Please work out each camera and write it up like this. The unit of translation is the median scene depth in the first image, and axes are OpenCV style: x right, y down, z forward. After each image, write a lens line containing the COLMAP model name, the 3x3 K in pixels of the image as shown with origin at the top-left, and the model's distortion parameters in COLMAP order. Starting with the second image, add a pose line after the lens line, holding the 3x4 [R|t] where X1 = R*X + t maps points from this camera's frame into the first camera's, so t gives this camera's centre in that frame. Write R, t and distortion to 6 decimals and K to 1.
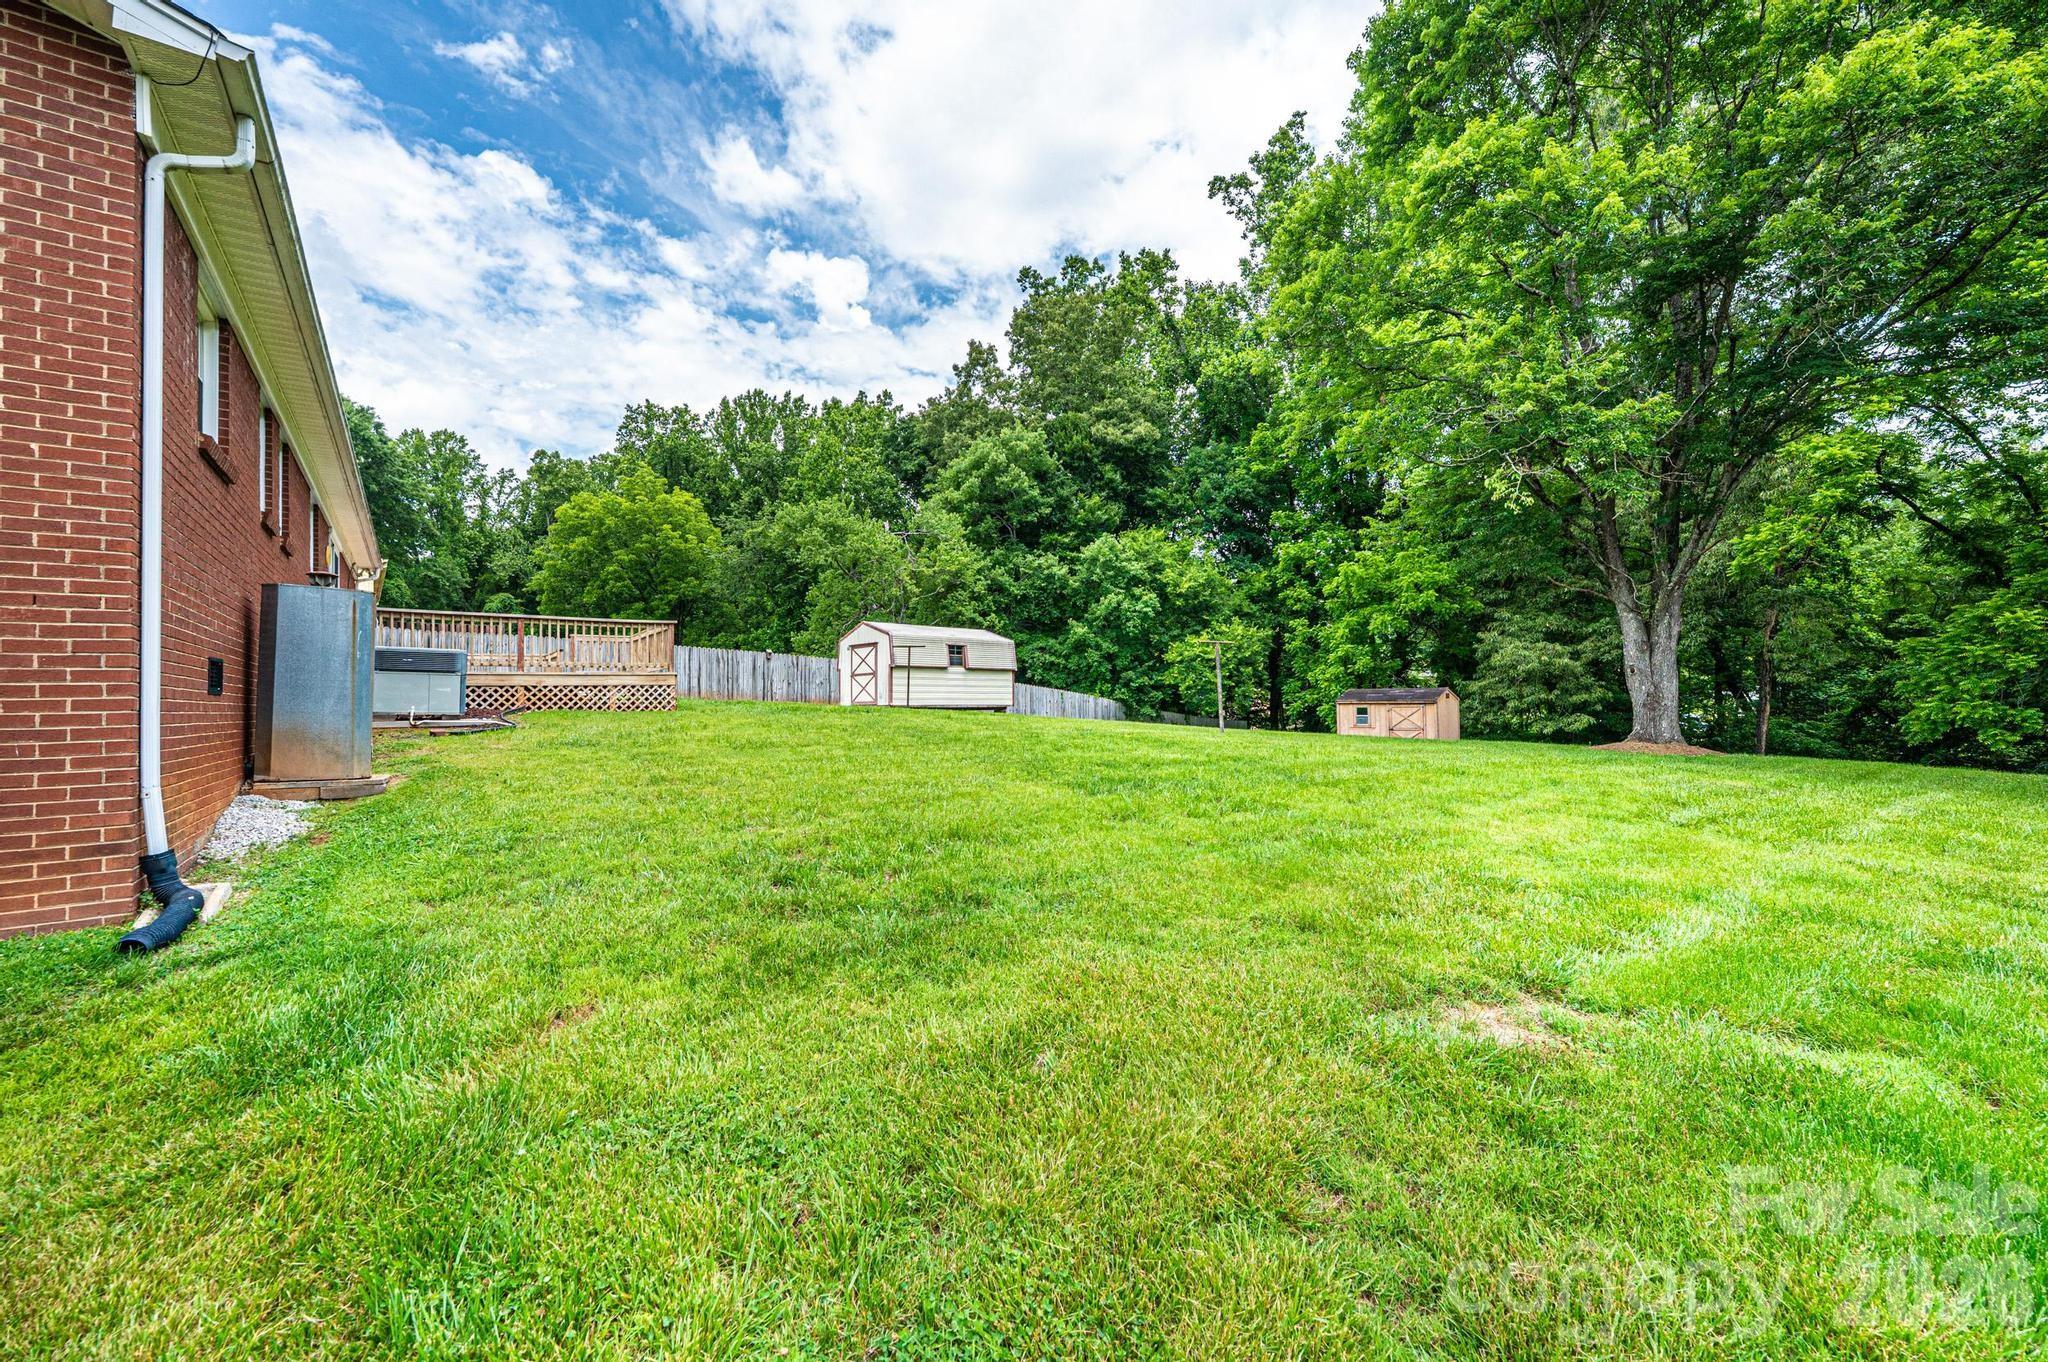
lens RADIAL K [[813.6, 0, 1018.6], [0, 813.6, 666.8], [0, 0, 1]] dist [-0.000509, -0.000628]
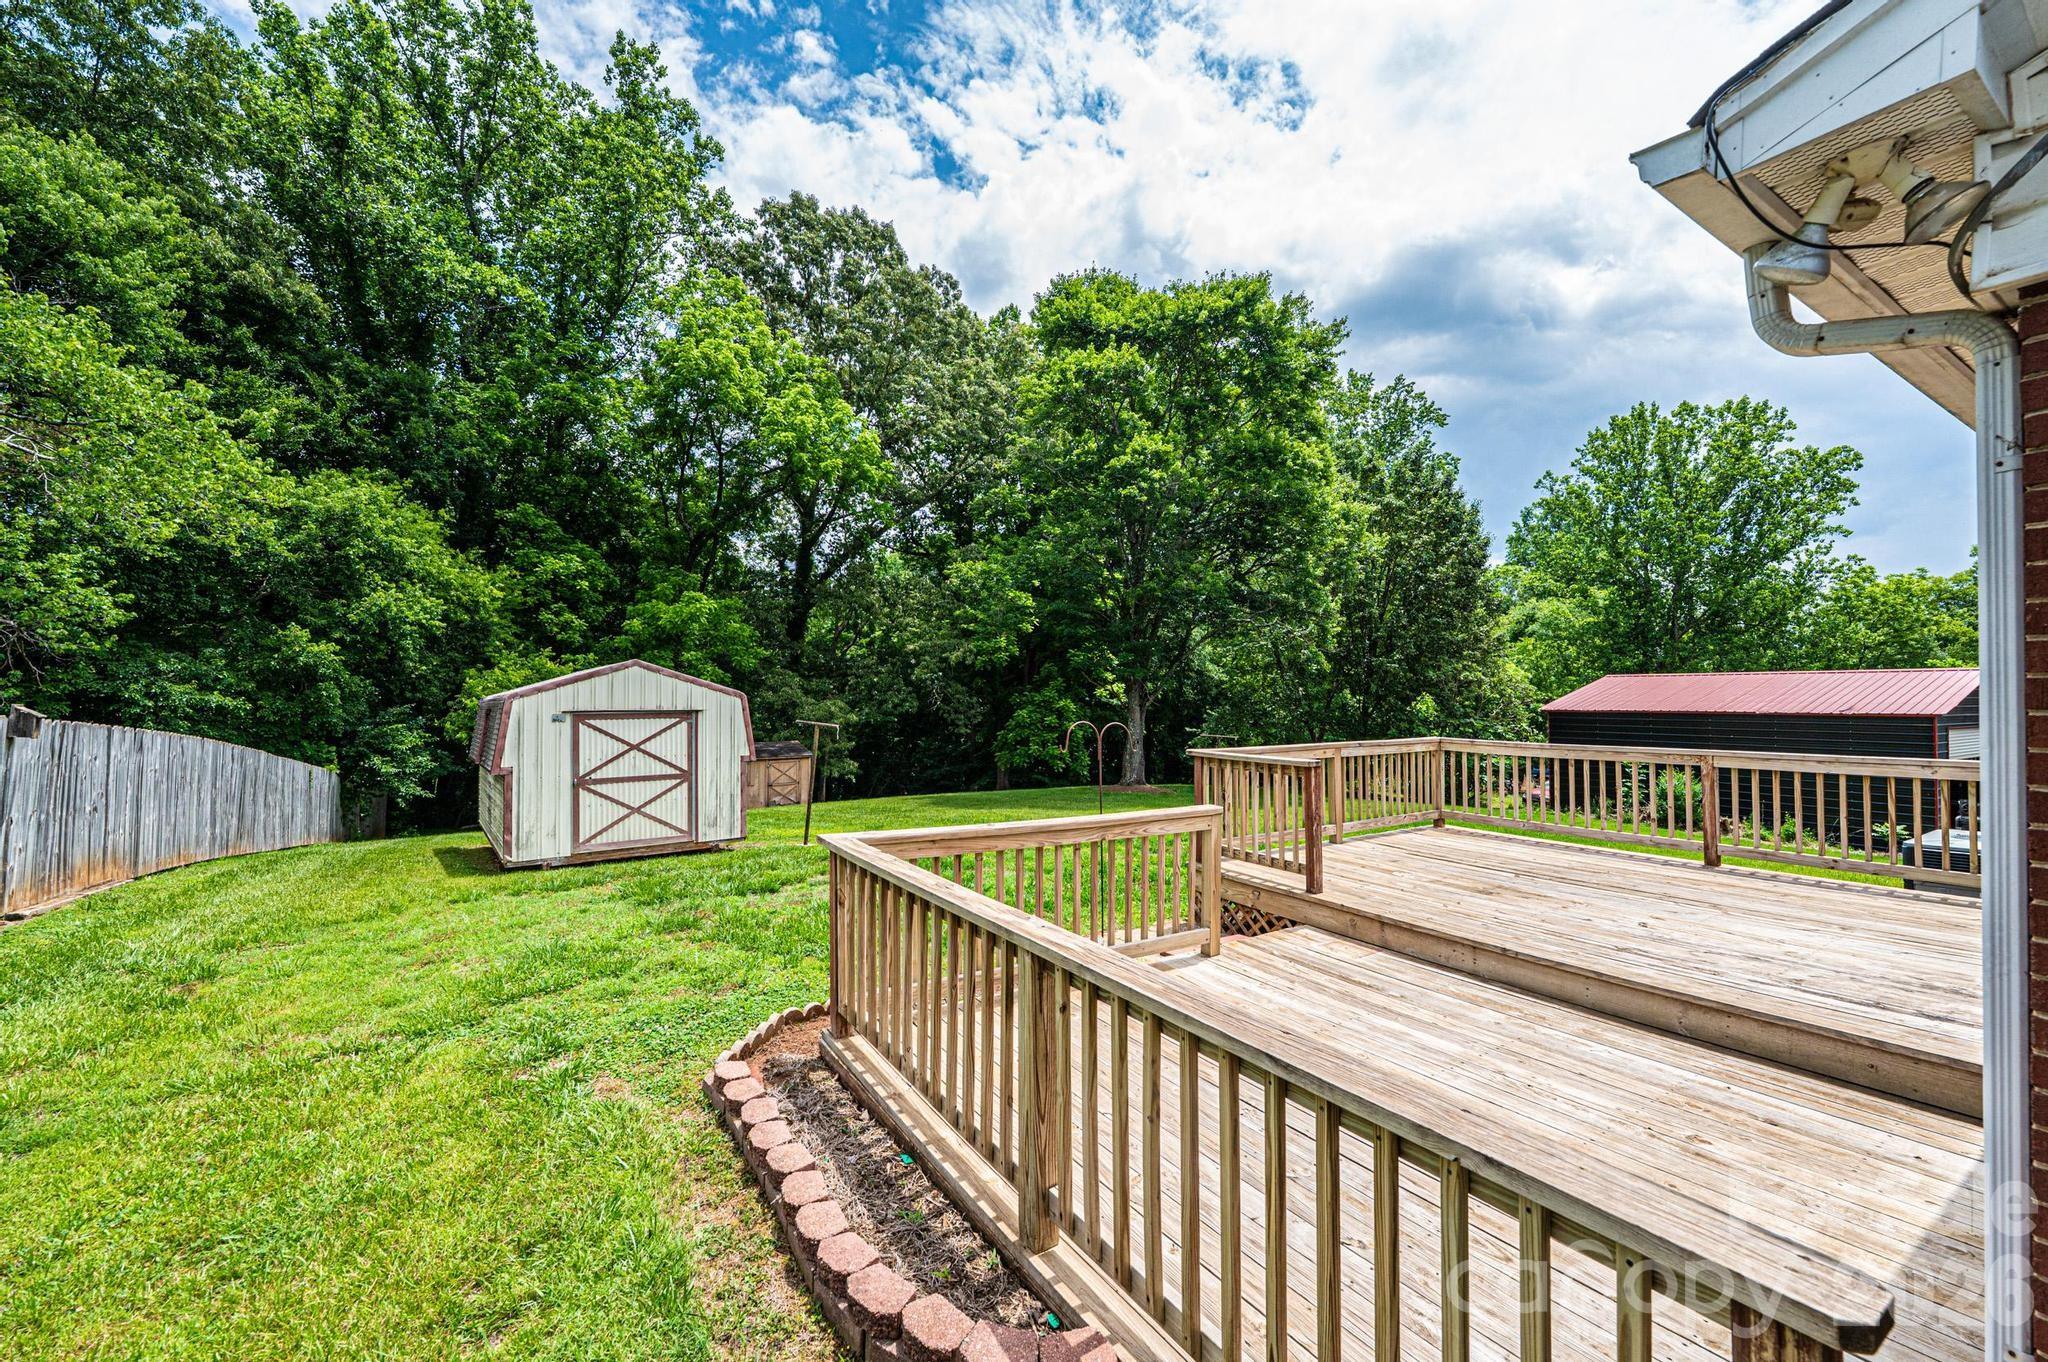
lens RADIAL K [[813.6, 0, 1021.6], [0, 813.6, 677.2], [0, 0, 1]] dist [-0.000509, -0.000628]
pose [[0.071998, 0.038787, 0.996650, -0.425845], [-0.042736, 0.998446, -0.035770, -0.027151], [-0.996489, -0.040018, 0.073544, 0.524605]]
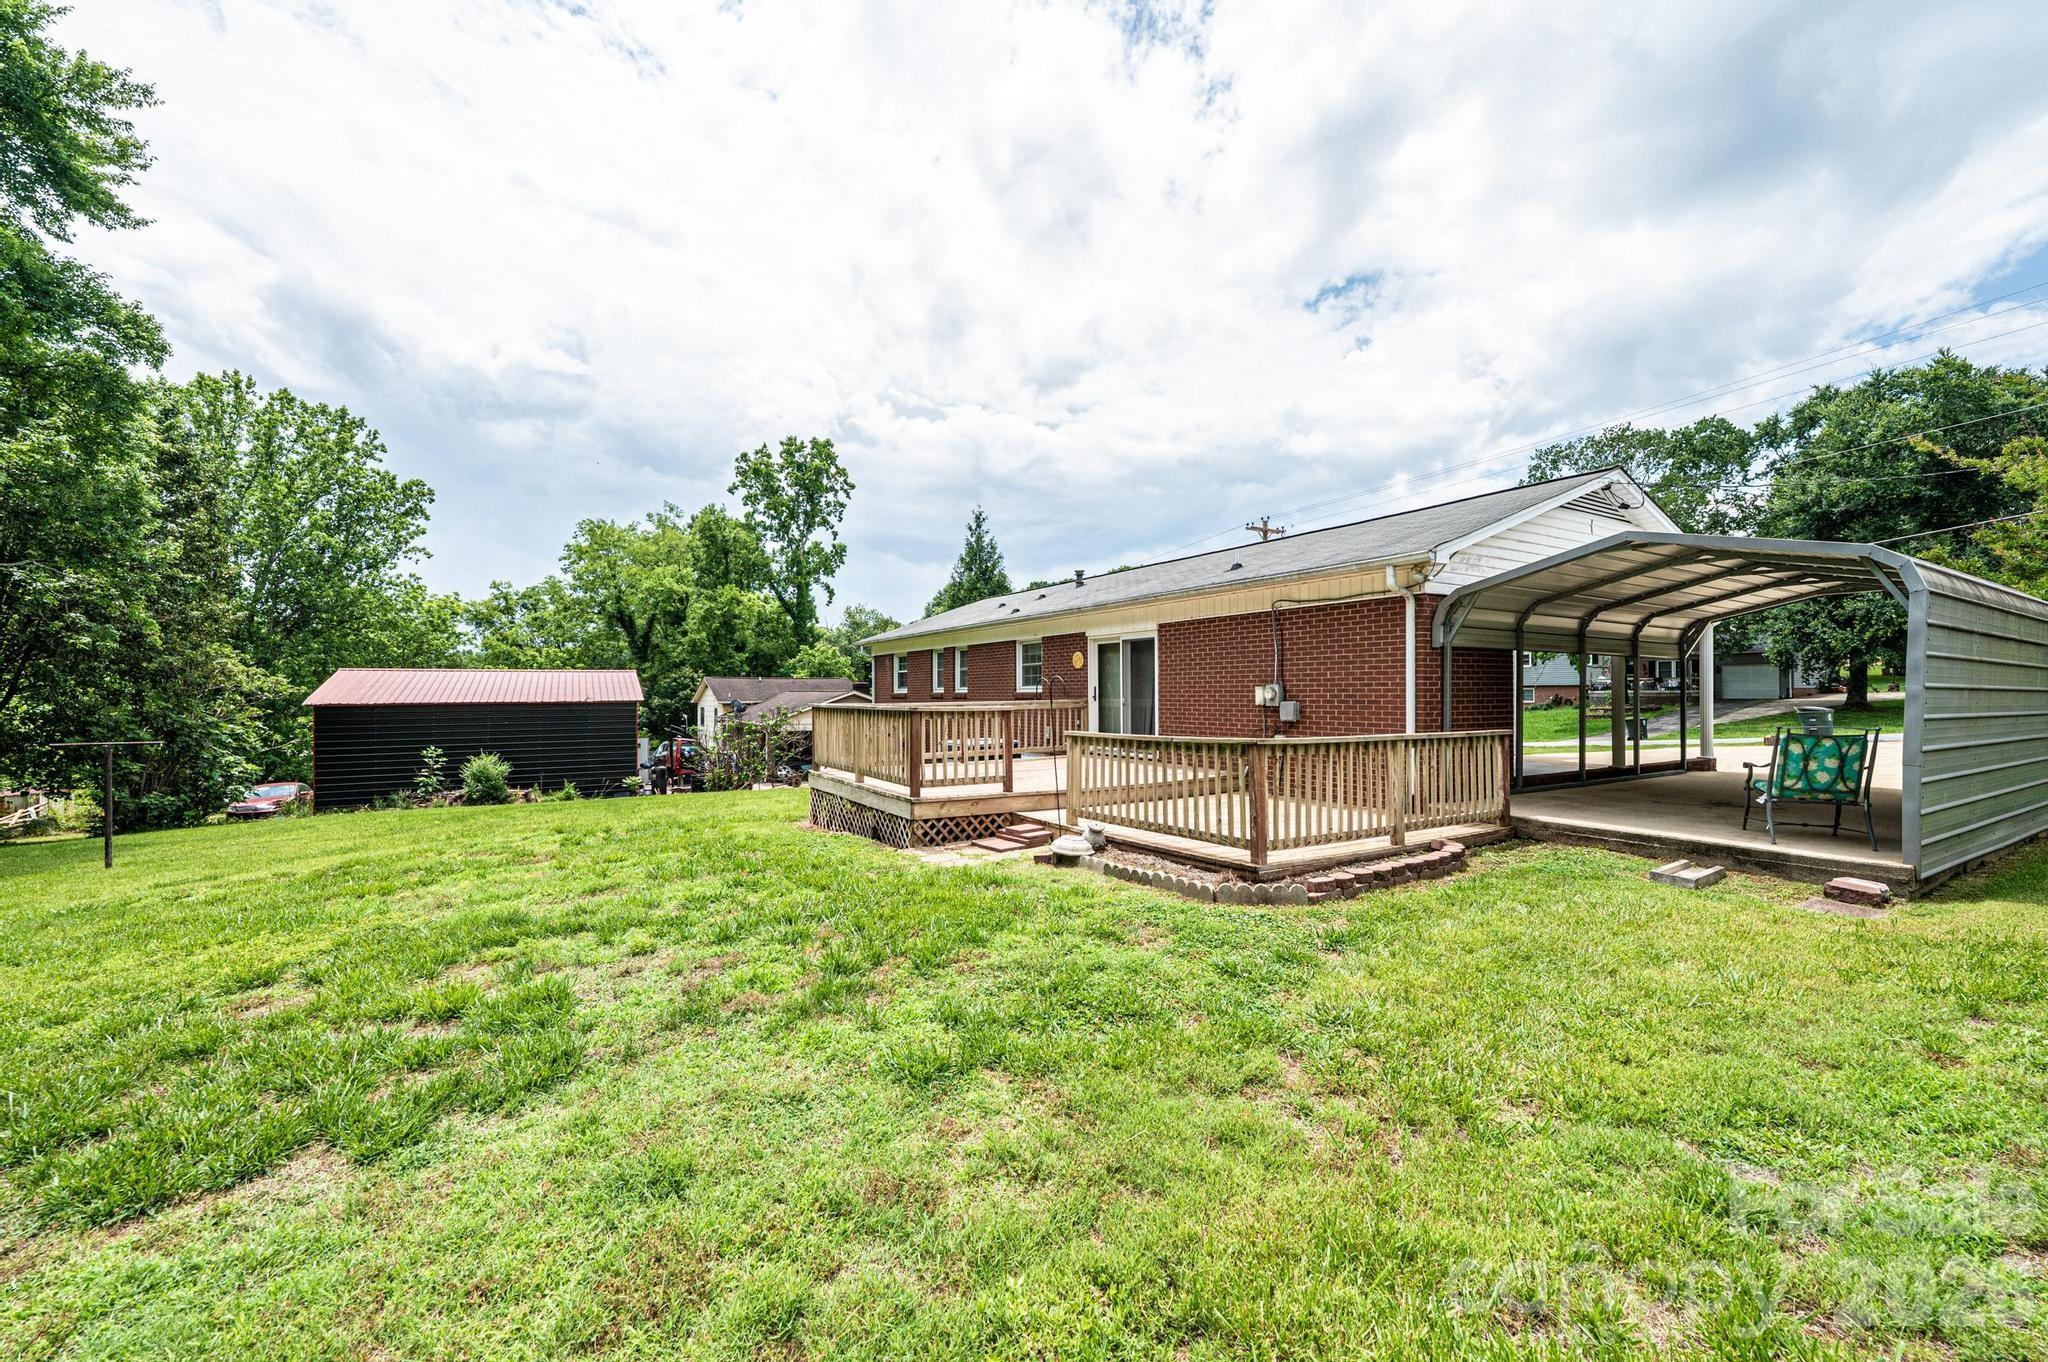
lens RADIAL K [[813.6, 0, 1028.4], [0, 813.6, 684.5], [0, 0, 1]] dist [-0.000509, -0.000628]
pose [[-0.996511, 0.024629, 0.079745, -0.285134], [0.020300, 0.998300, -0.054642, -0.011833], [-0.080955, -0.052833, -0.995317, 0.728982]]
